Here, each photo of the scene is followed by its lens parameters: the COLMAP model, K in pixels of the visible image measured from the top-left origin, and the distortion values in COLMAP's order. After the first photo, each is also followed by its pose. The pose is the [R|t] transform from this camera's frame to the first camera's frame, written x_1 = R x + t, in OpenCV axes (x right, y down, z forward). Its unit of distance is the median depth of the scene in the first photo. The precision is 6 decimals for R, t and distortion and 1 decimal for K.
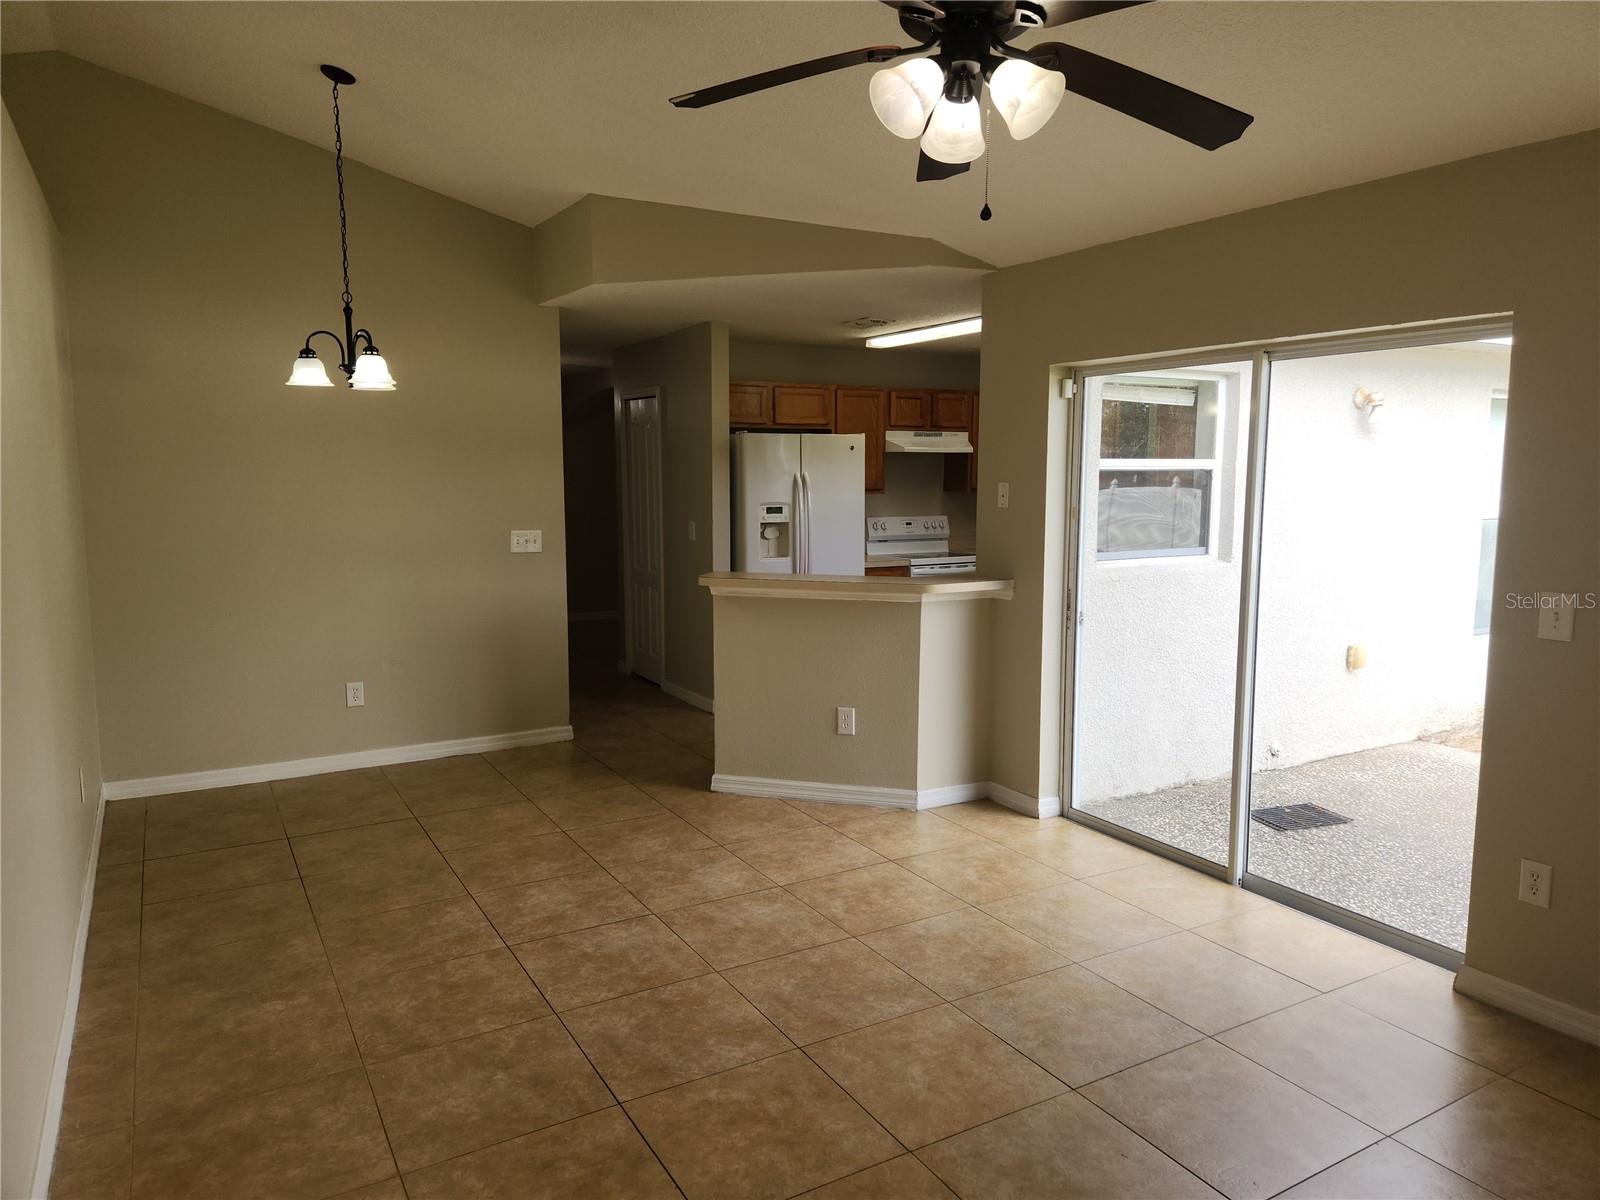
lens RADIAL K [[1077.5, 0, 786.6], [0, 1077.5, 609.2], [0, 0, 1]] dist [0.065181, -0.055224]
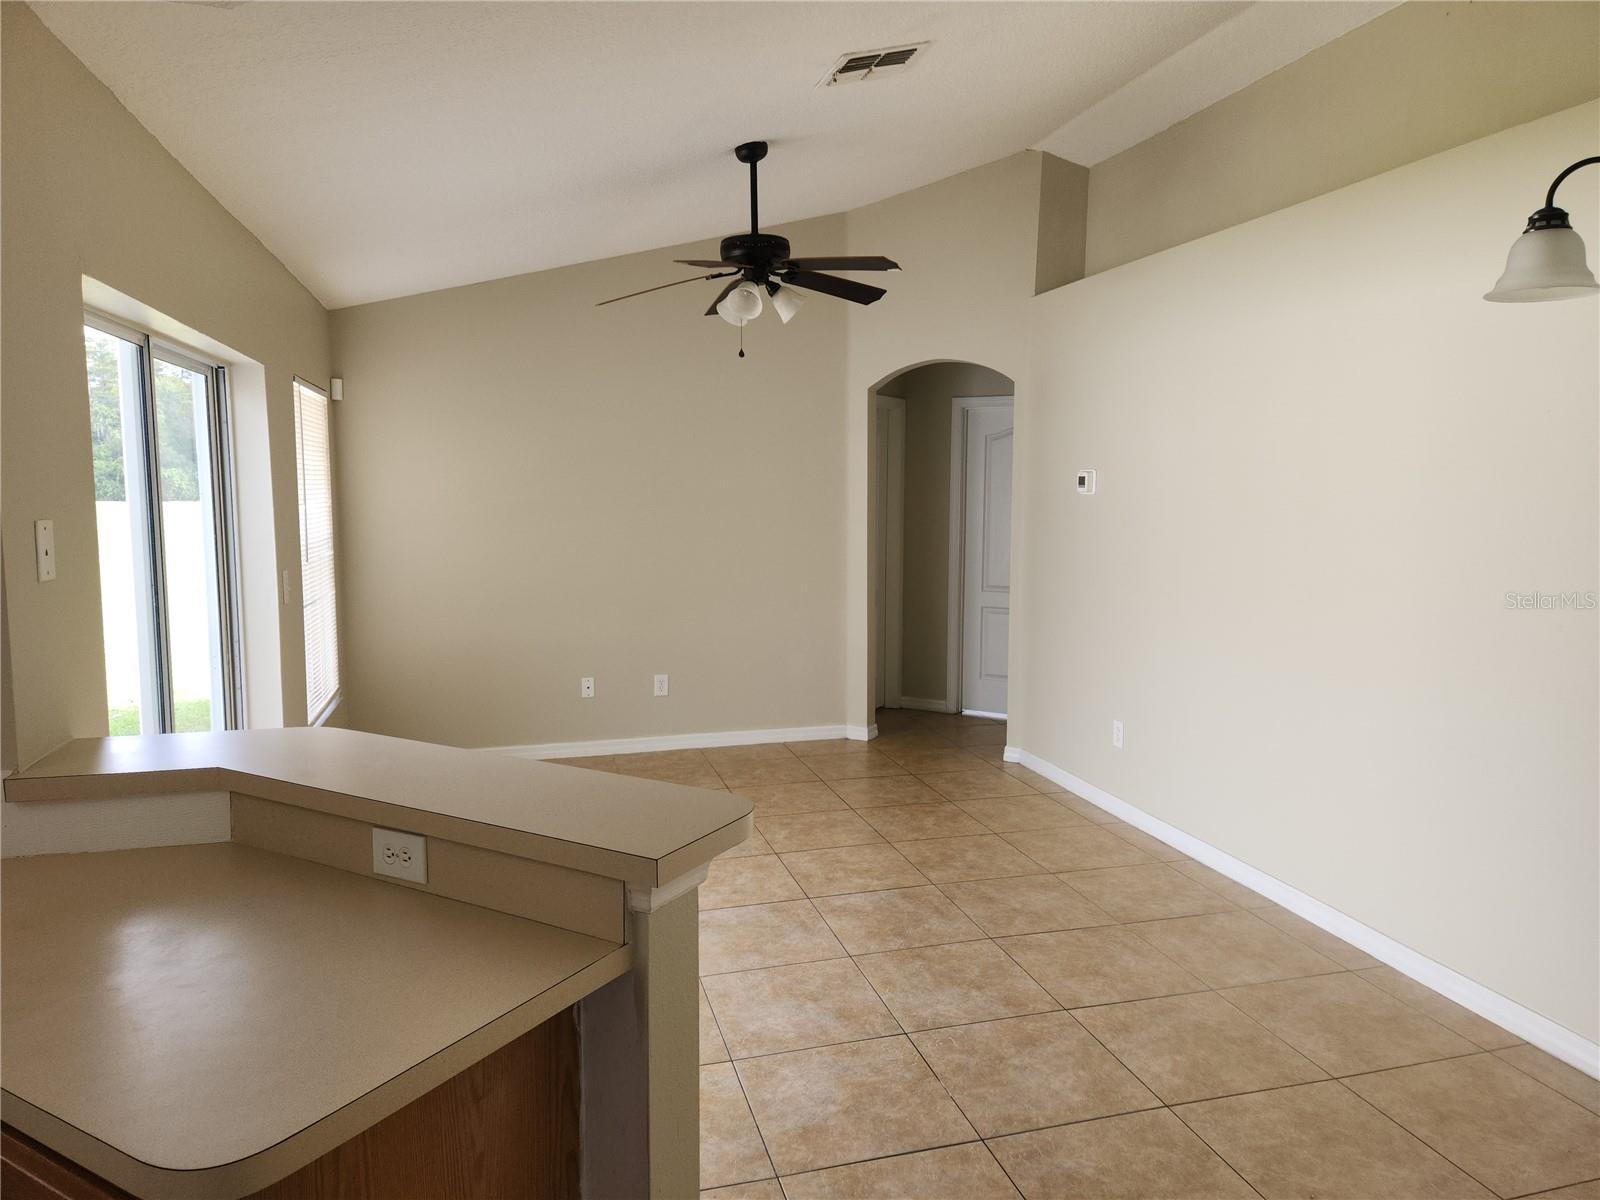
lens RADIAL K [[1077.5, 0, 793.3], [0, 1077.5, 599.4], [0, 0, 1]] dist [0.065181, -0.055224]
pose [[-0.969151, -0.030587, 0.244564, -0.273309], [0.029200, 0.971032, 0.237159, -0.278288], [-0.244733, 0.236984, -0.940183, 2.028879]]
